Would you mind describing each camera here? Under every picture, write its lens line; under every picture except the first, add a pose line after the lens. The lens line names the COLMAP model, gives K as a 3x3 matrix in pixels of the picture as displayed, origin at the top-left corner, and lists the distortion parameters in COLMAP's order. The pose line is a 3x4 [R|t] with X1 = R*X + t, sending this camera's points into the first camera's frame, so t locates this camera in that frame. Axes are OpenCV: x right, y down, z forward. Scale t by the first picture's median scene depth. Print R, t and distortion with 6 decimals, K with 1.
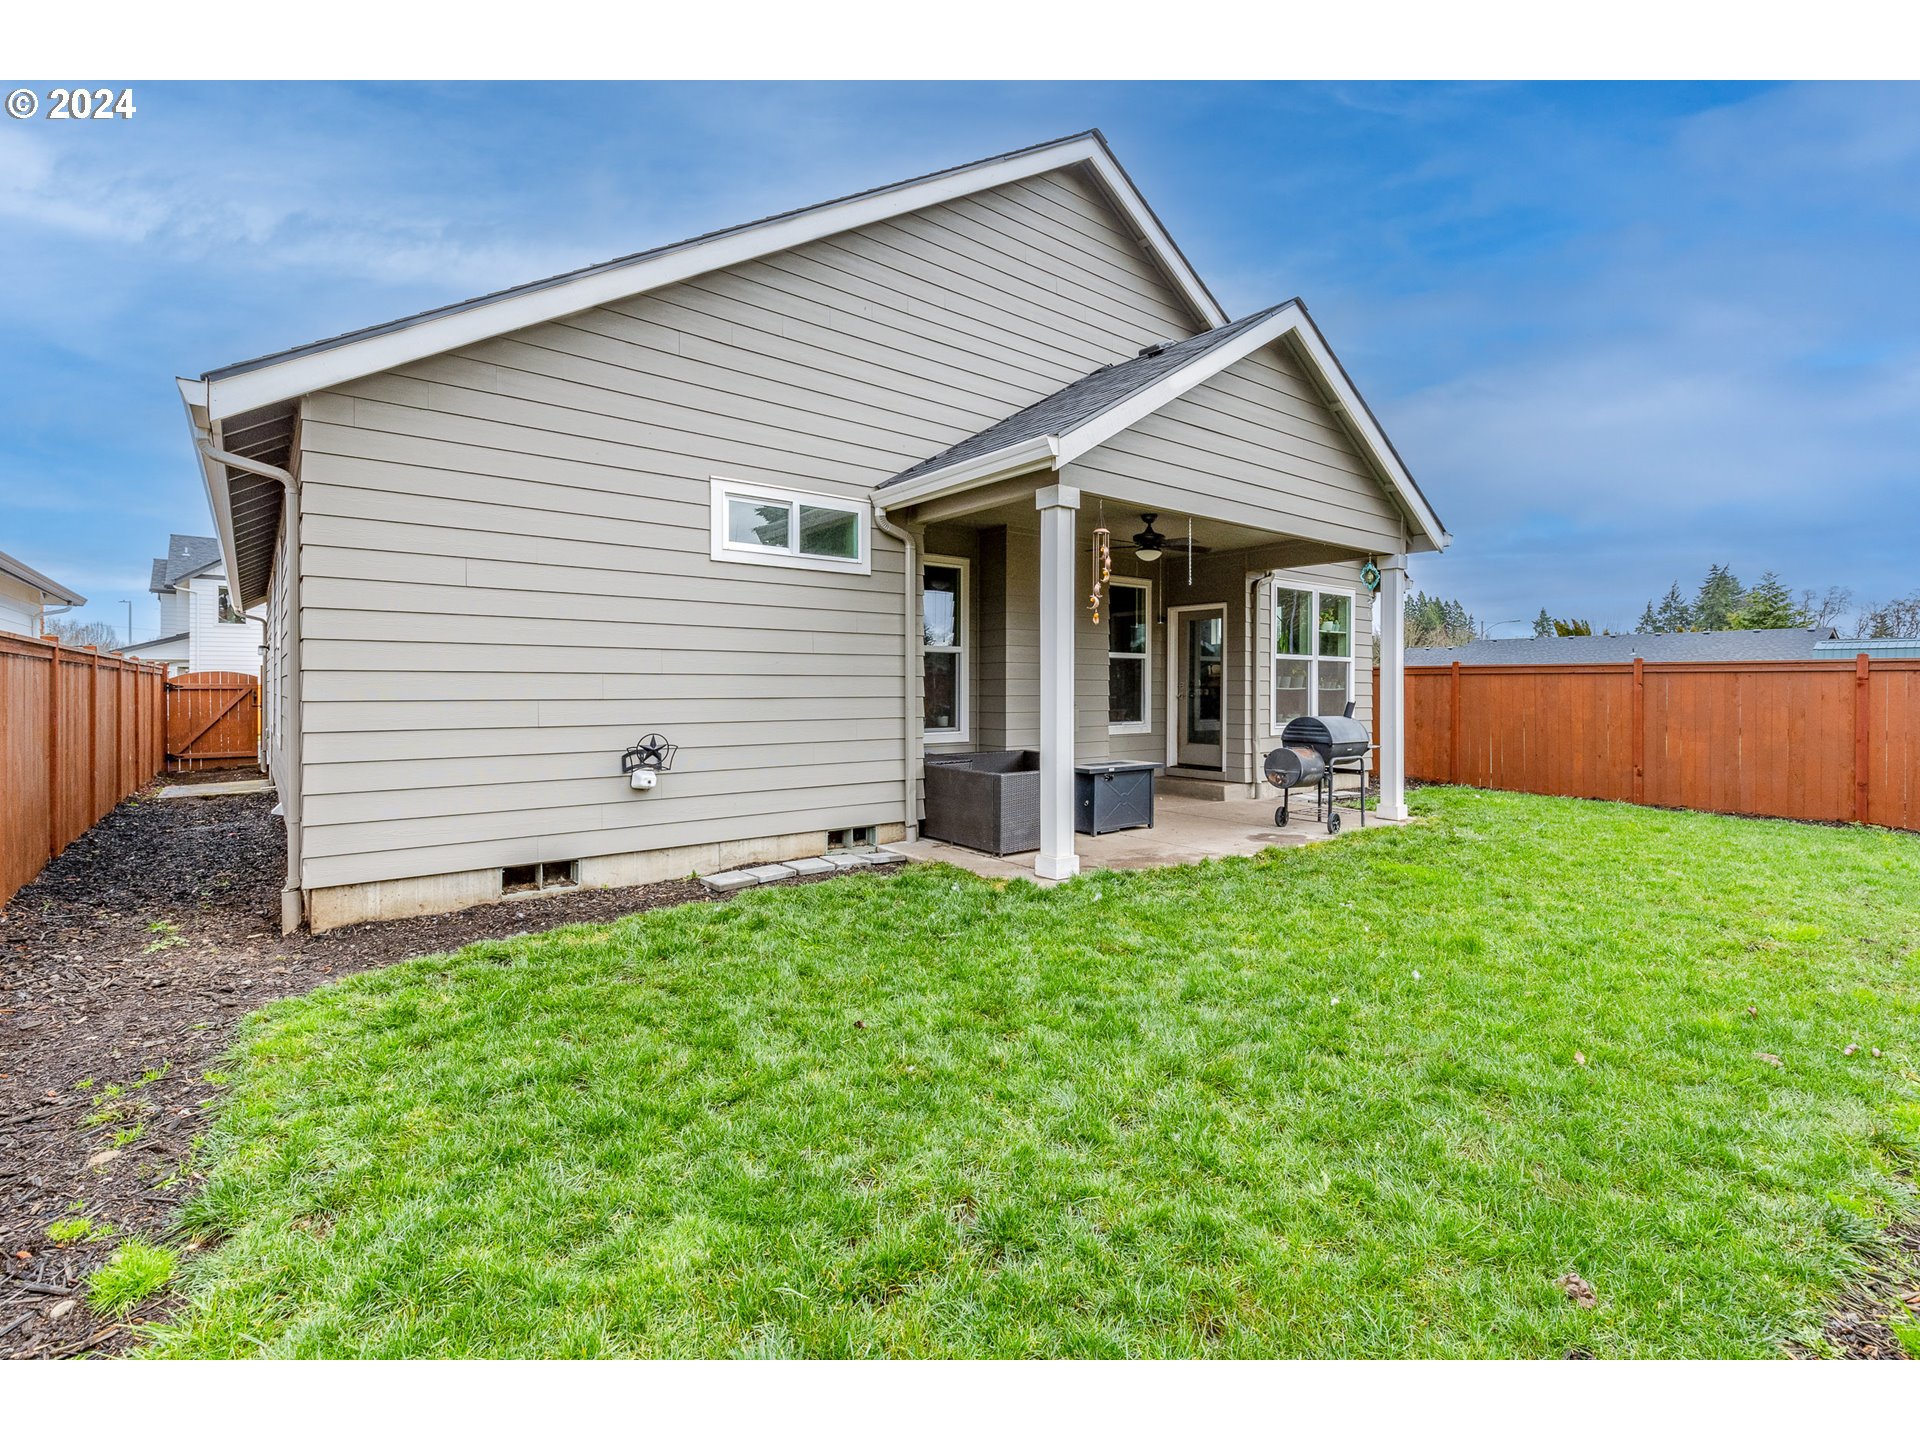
lens RADIAL K [[881.2, 0, 951.8], [0, 881.2, 687.2], [0, 0, 1]] dist [0.002055, 0.000155]
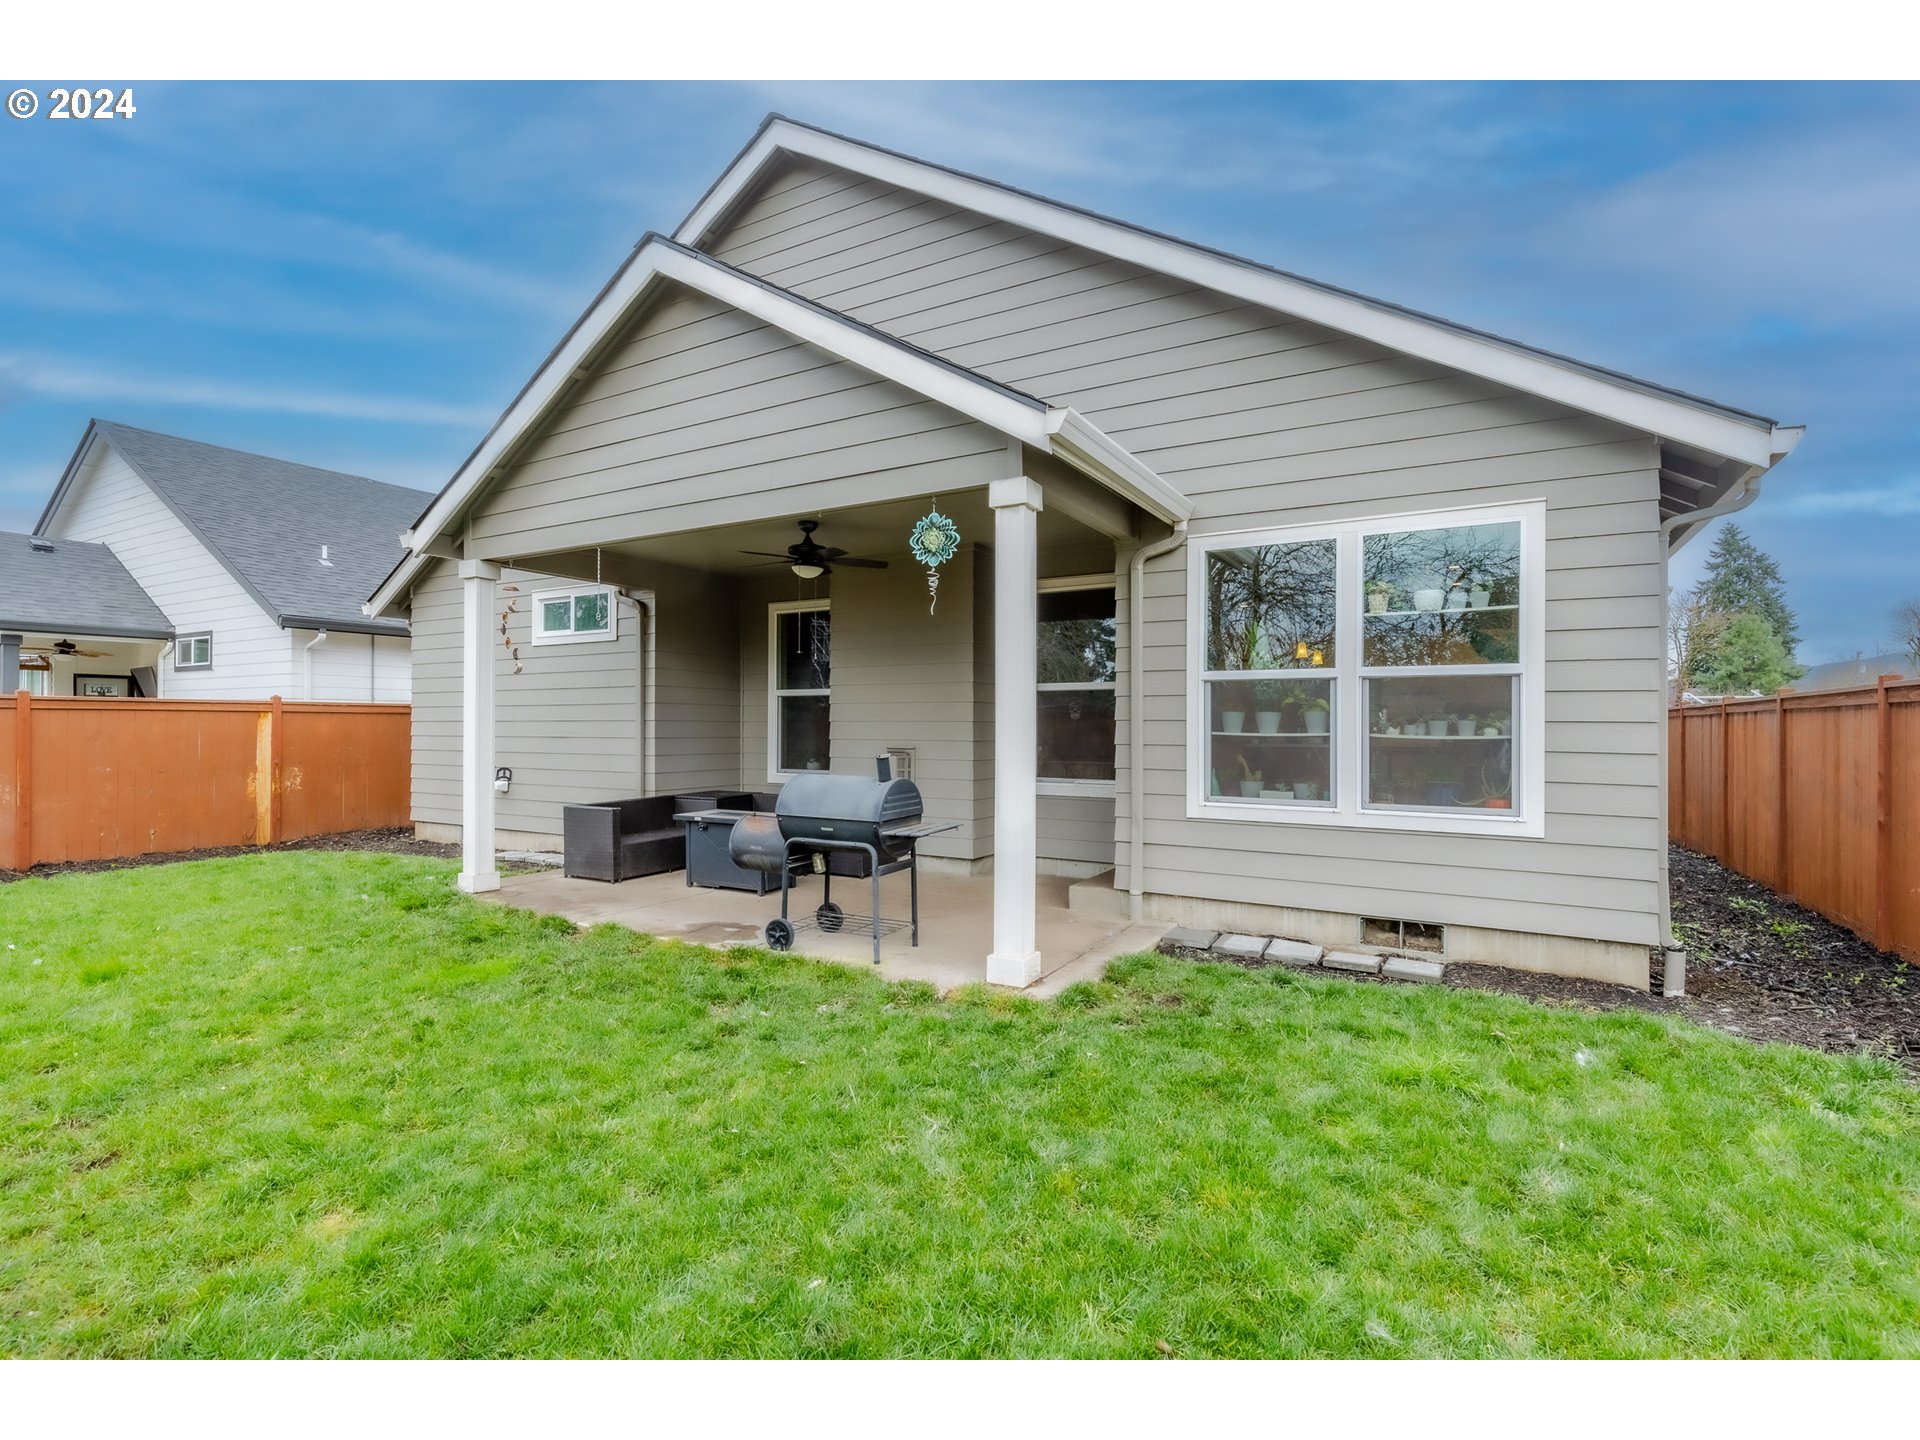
lens RADIAL K [[881.2, 0, 953.6], [0, 881.2, 719.1], [0, 0, 1]] dist [0.002055, 0.000155]
pose [[0.375575, -0.013808, -0.926689, 1.328274], [-0.004970, 0.999845, -0.016913, 0.003688], [0.926779, 0.010957, 0.375448, 1.040733]]
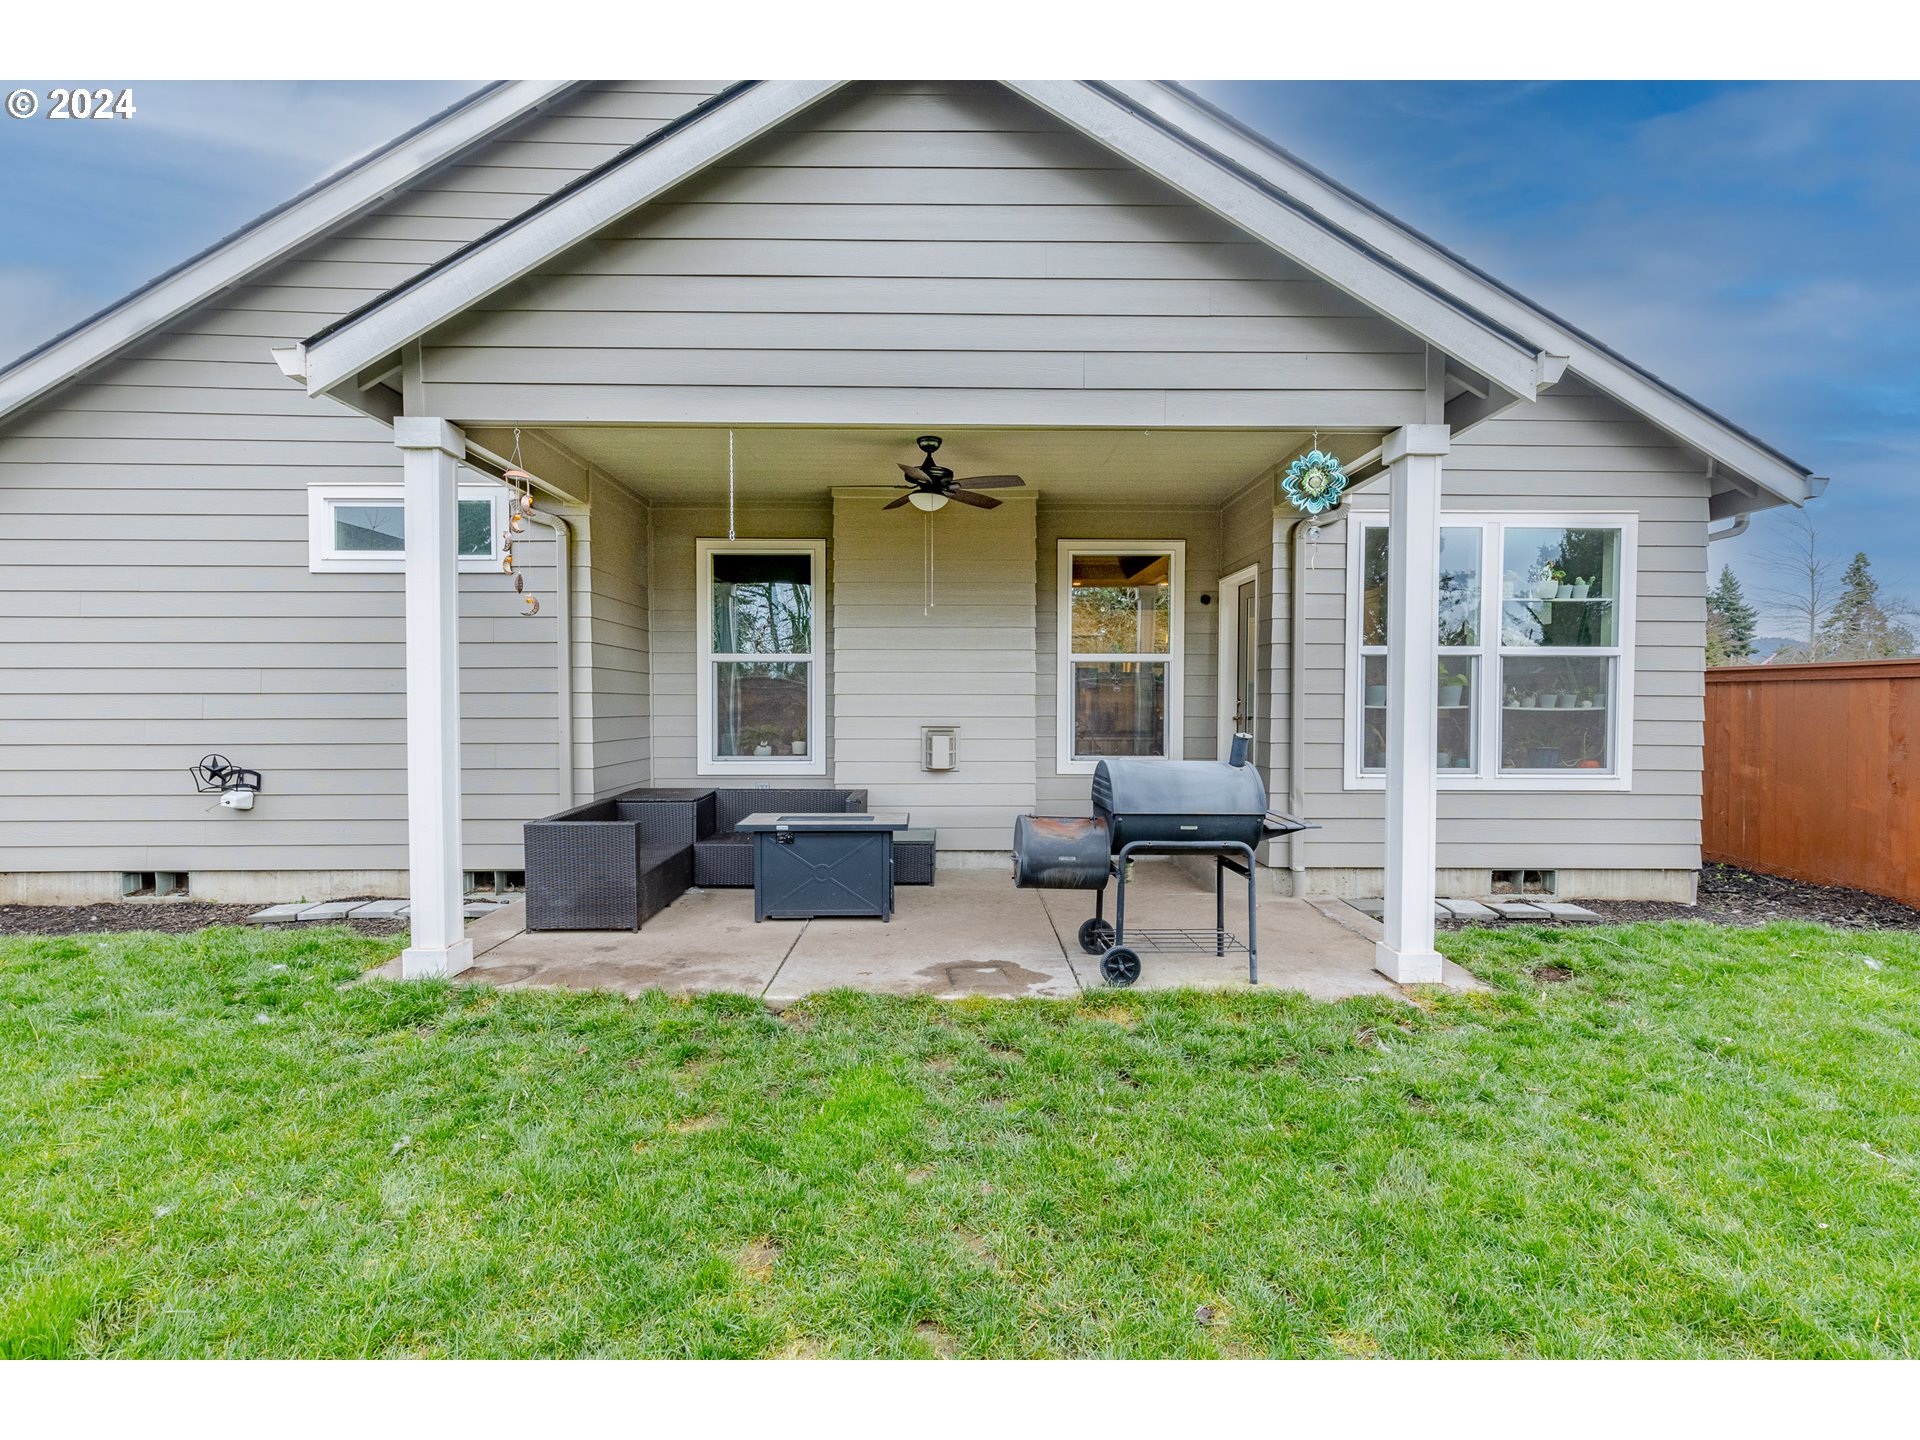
lens RADIAL K [[881.2, 0, 963.3], [0, 881.2, 728.1], [0, 0, 1]] dist [0.002055, 0.000155]
pose [[0.794928, 0.013558, -0.606552, 0.814527], [0.001614, 0.999699, 0.024462, 0.000702], [0.606702, -0.020425, 0.794667, 0.632354]]
